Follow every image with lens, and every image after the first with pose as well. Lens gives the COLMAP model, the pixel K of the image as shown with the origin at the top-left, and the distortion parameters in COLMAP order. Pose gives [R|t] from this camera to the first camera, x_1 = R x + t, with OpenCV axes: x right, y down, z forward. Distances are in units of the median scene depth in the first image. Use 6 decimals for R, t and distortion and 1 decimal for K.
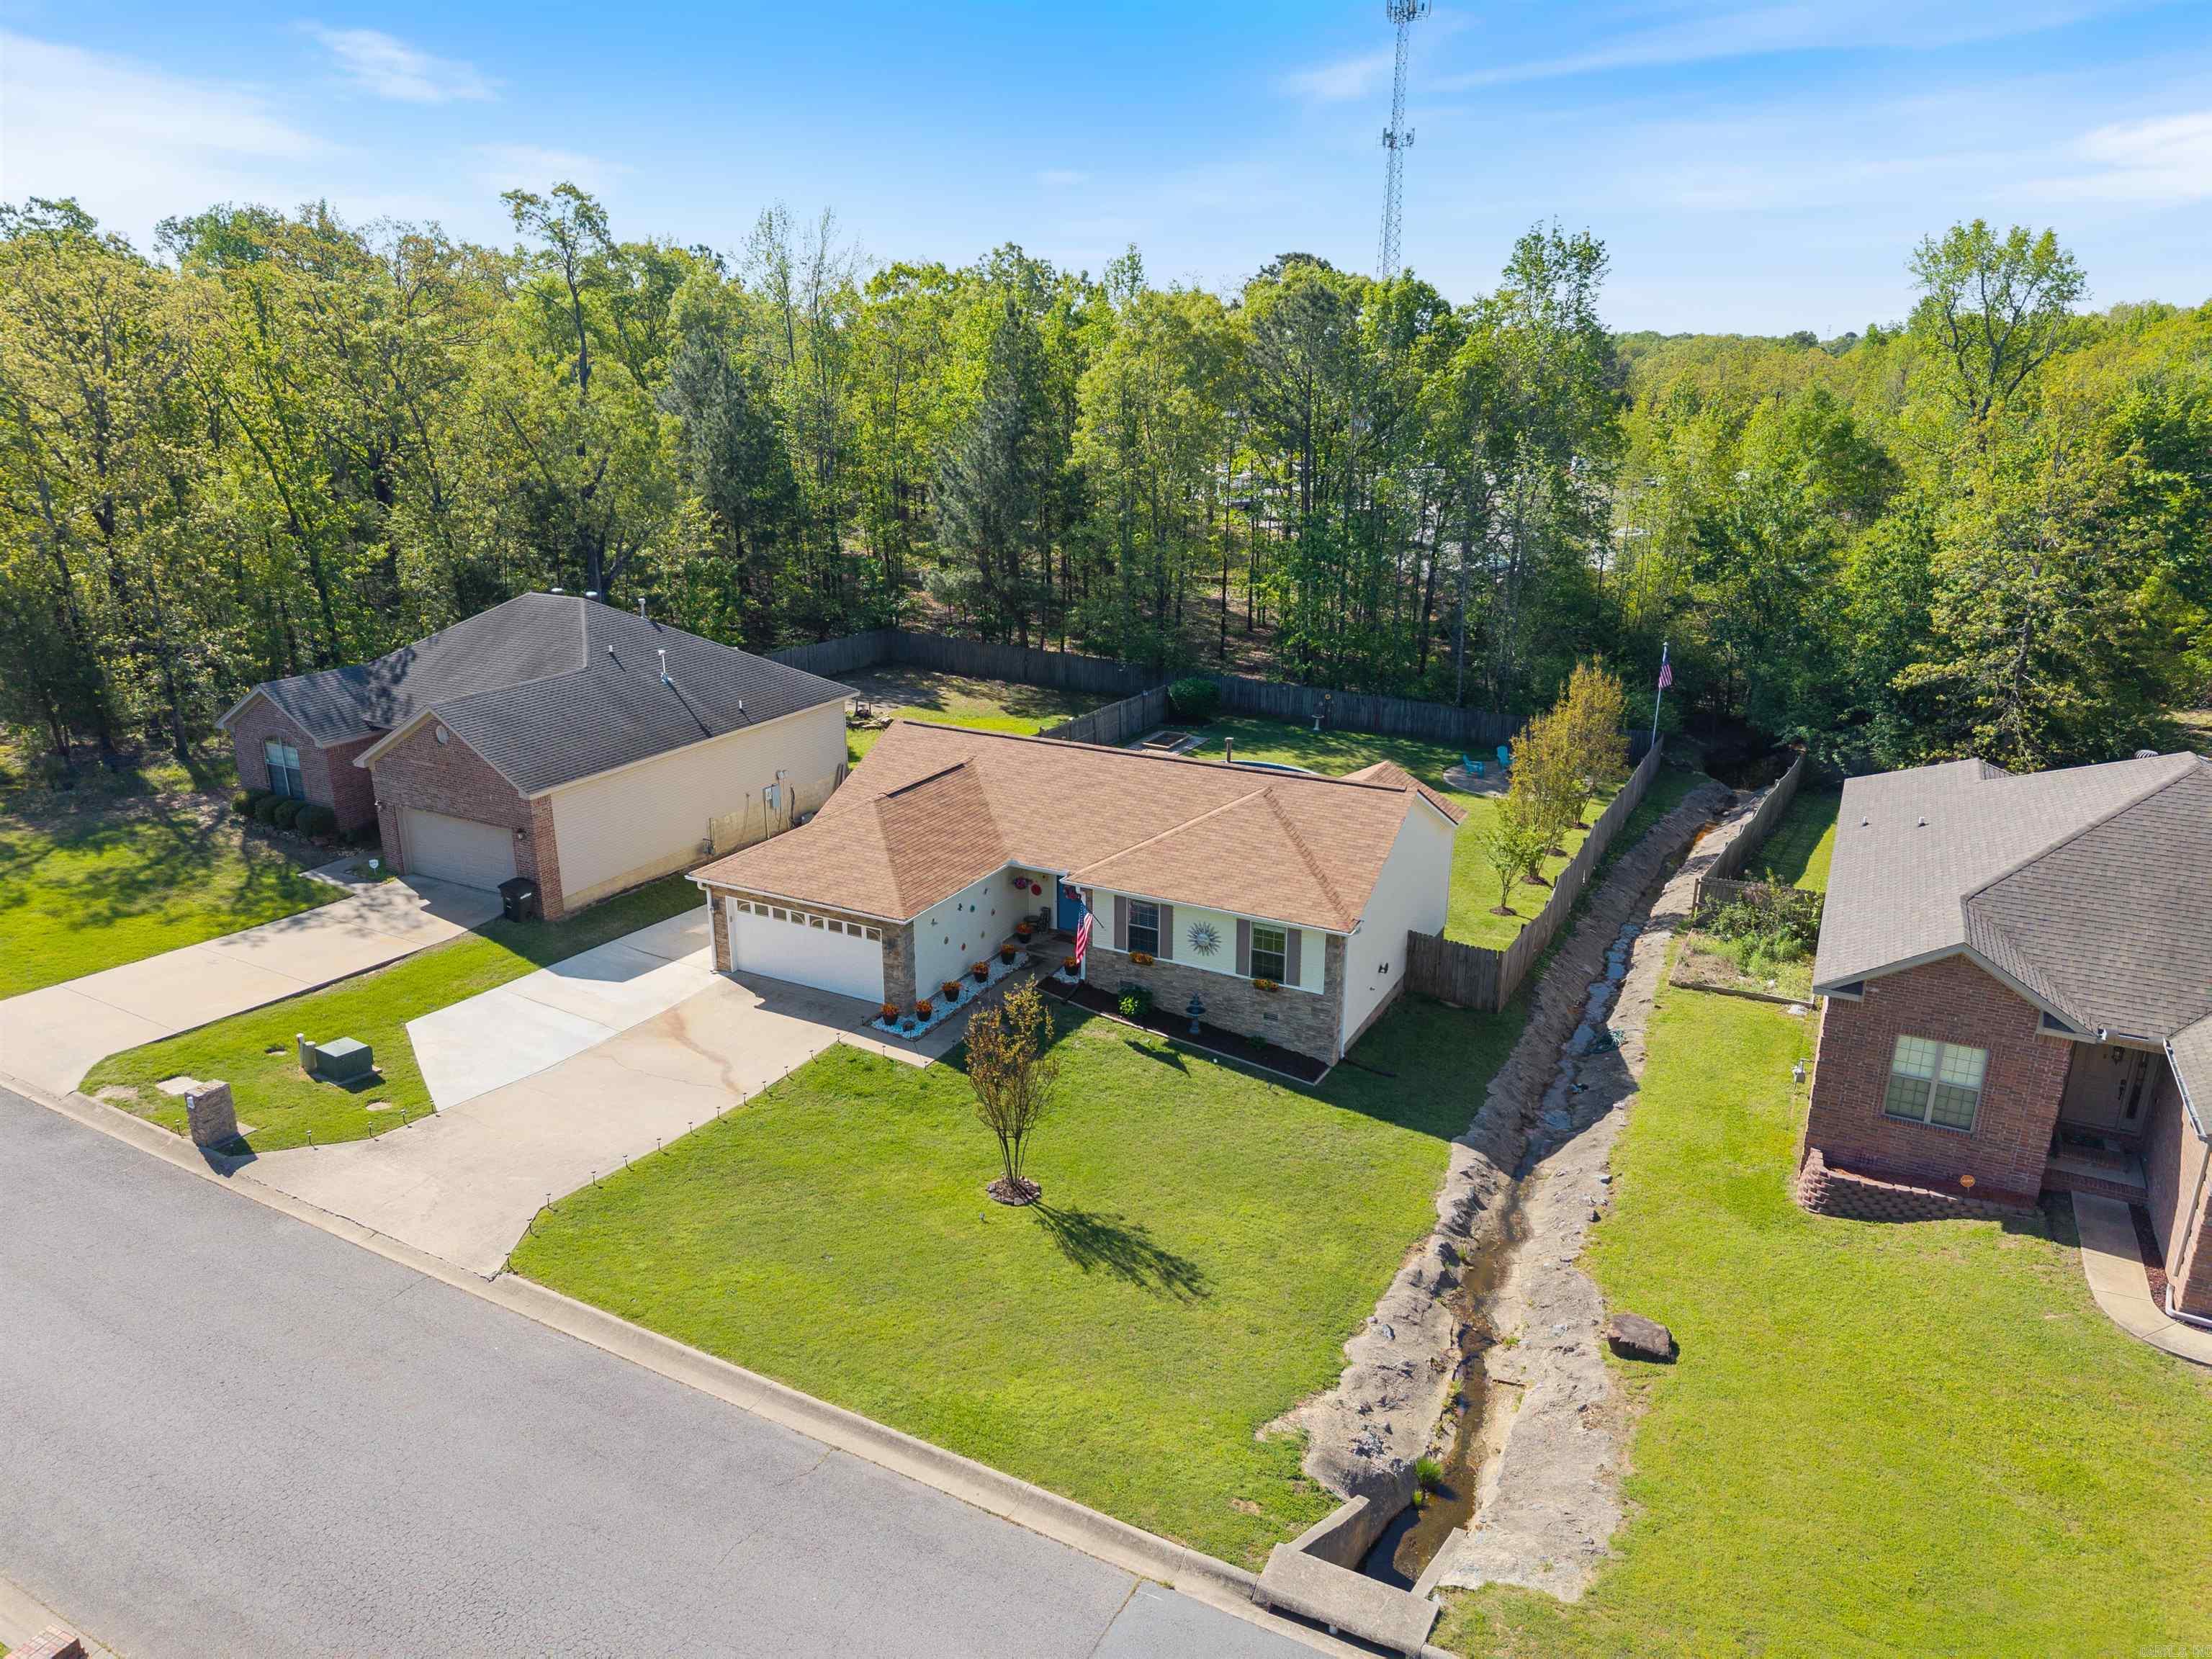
lens RADIAL K [[1481.8, 0, 1106.0], [0, 1481.8, 829.5], [0, 0, 1]] dist [0.031939, -0.033597]
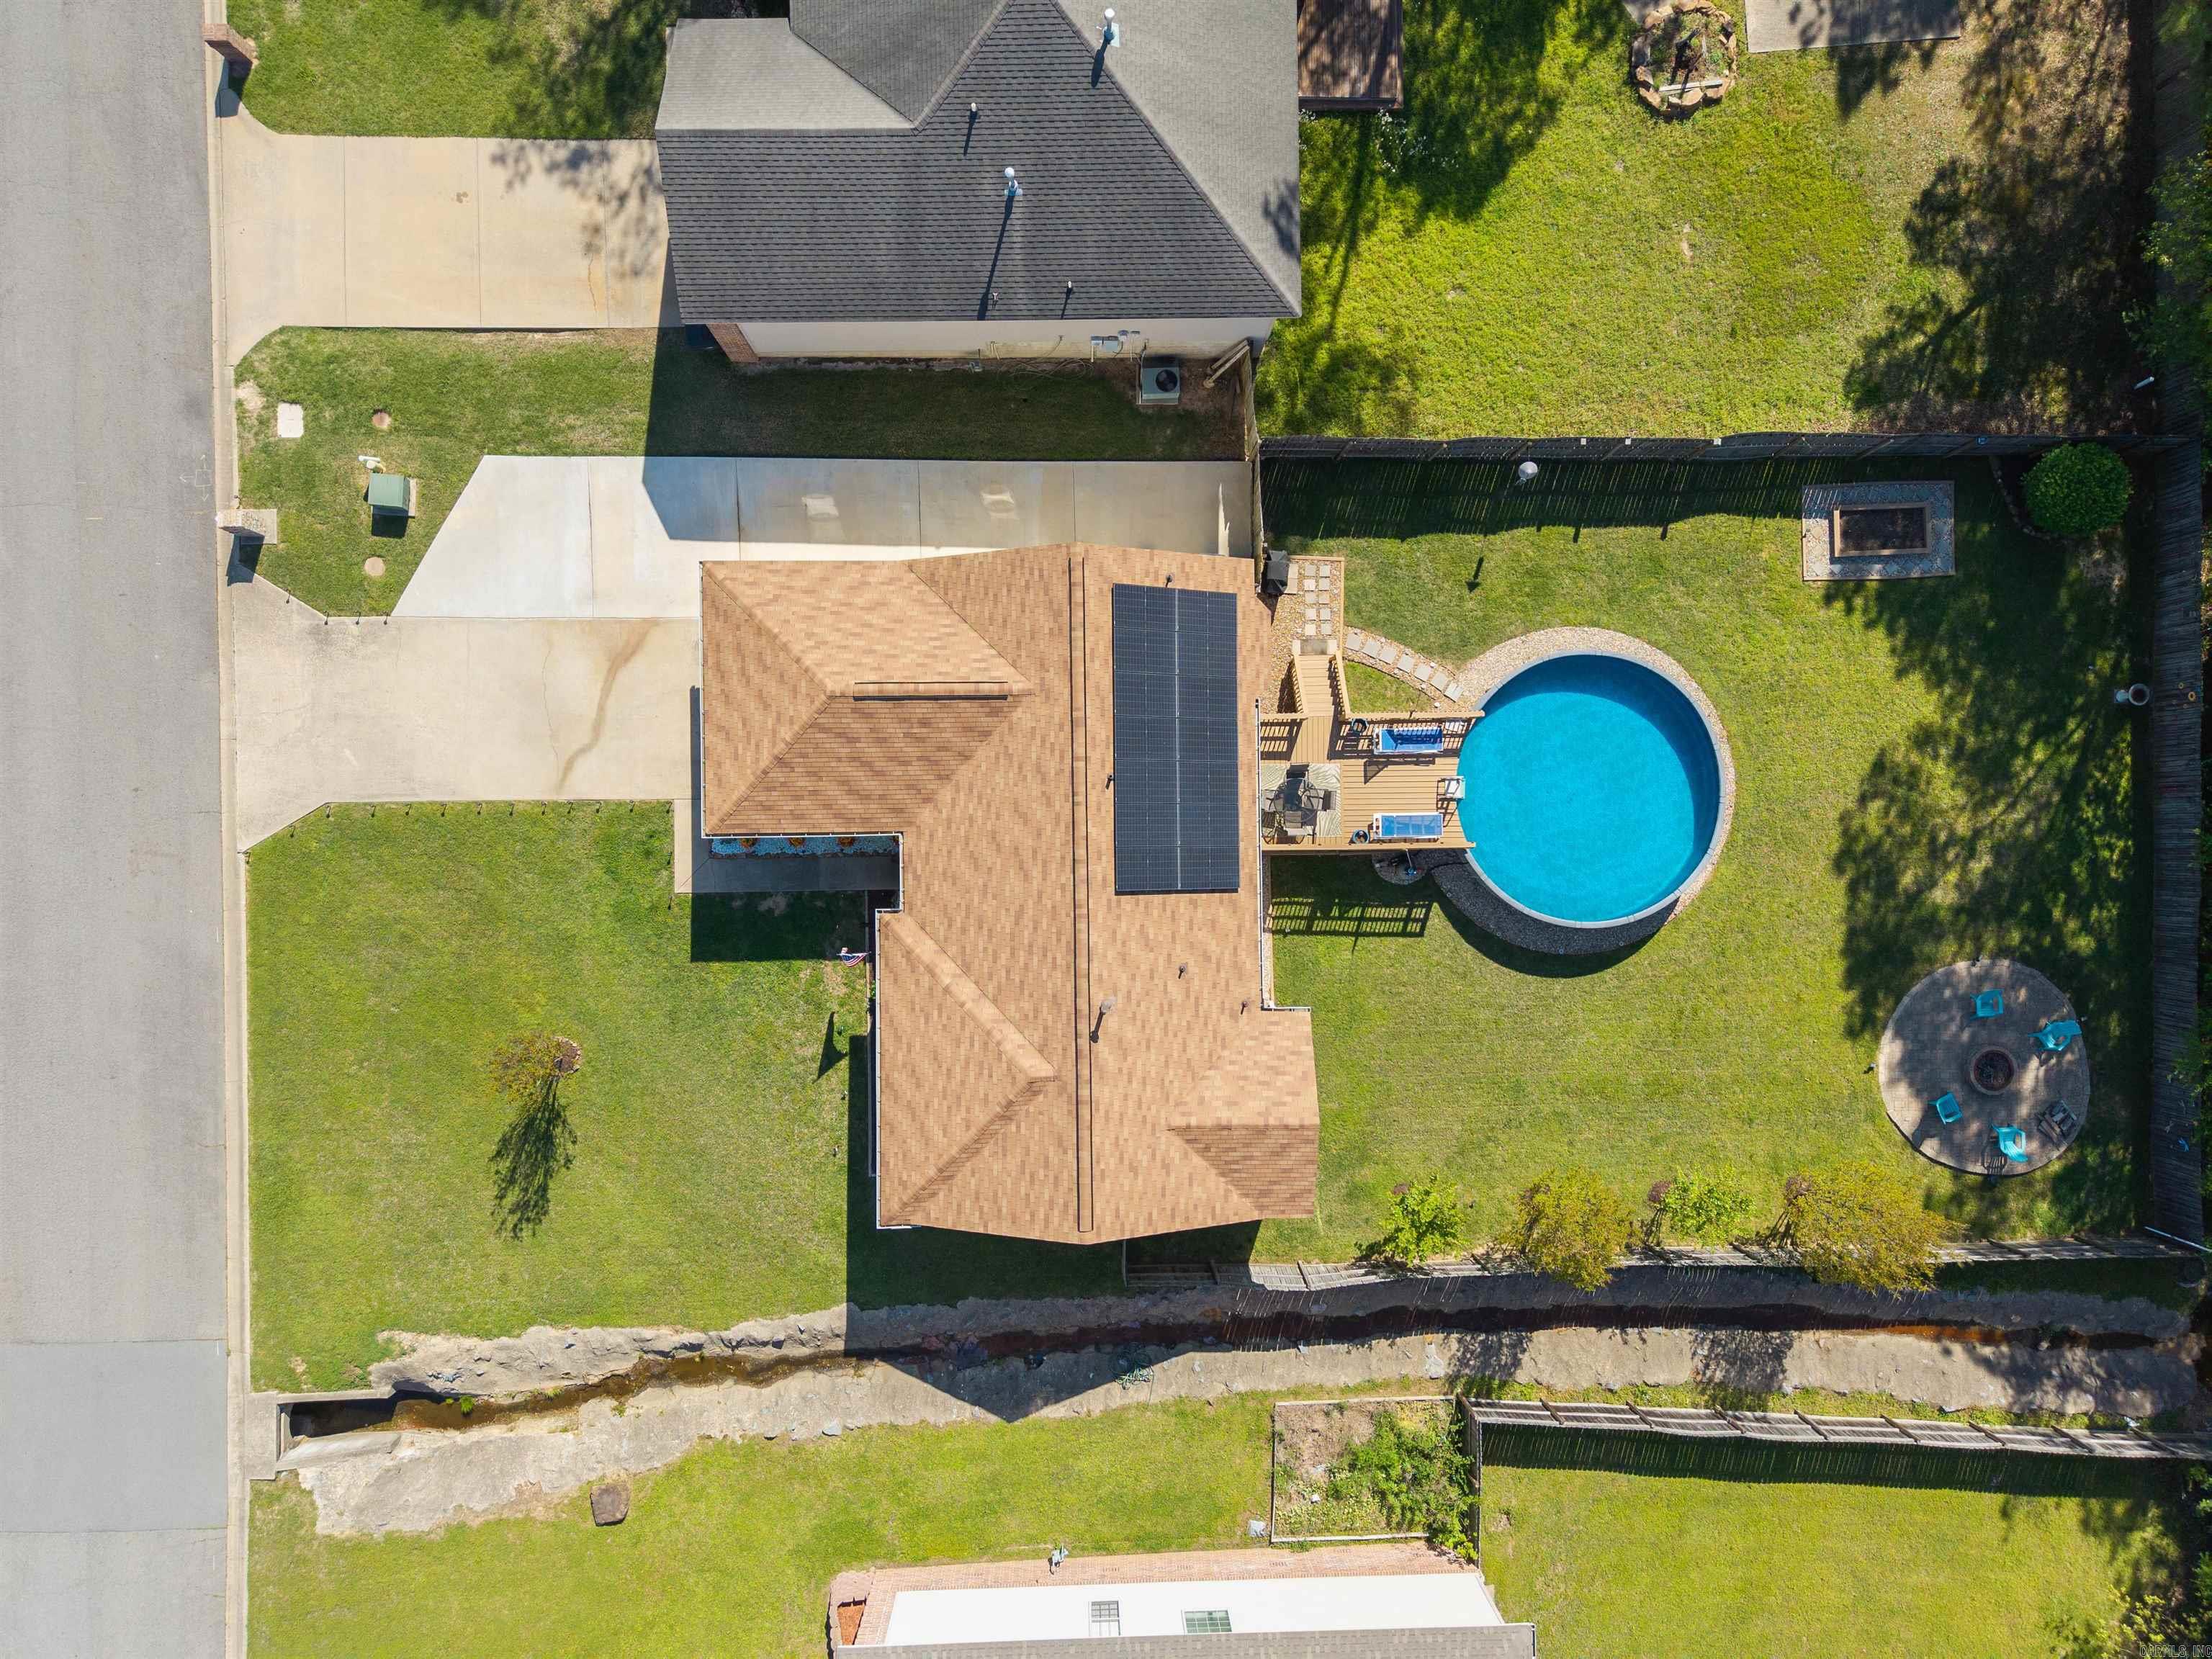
lens RADIAL K [[1481.8, 0, 1106.0], [0, 1481.8, 829.5], [0, 0, 1]] dist [0.031939, -0.033597]
pose [[0.479059, 0.877775, -0.003708, -0.001785], [-0.285928, 0.160040, 0.944792, -0.965064], [0.829908, -0.451551, 0.327649, 0.864417]]
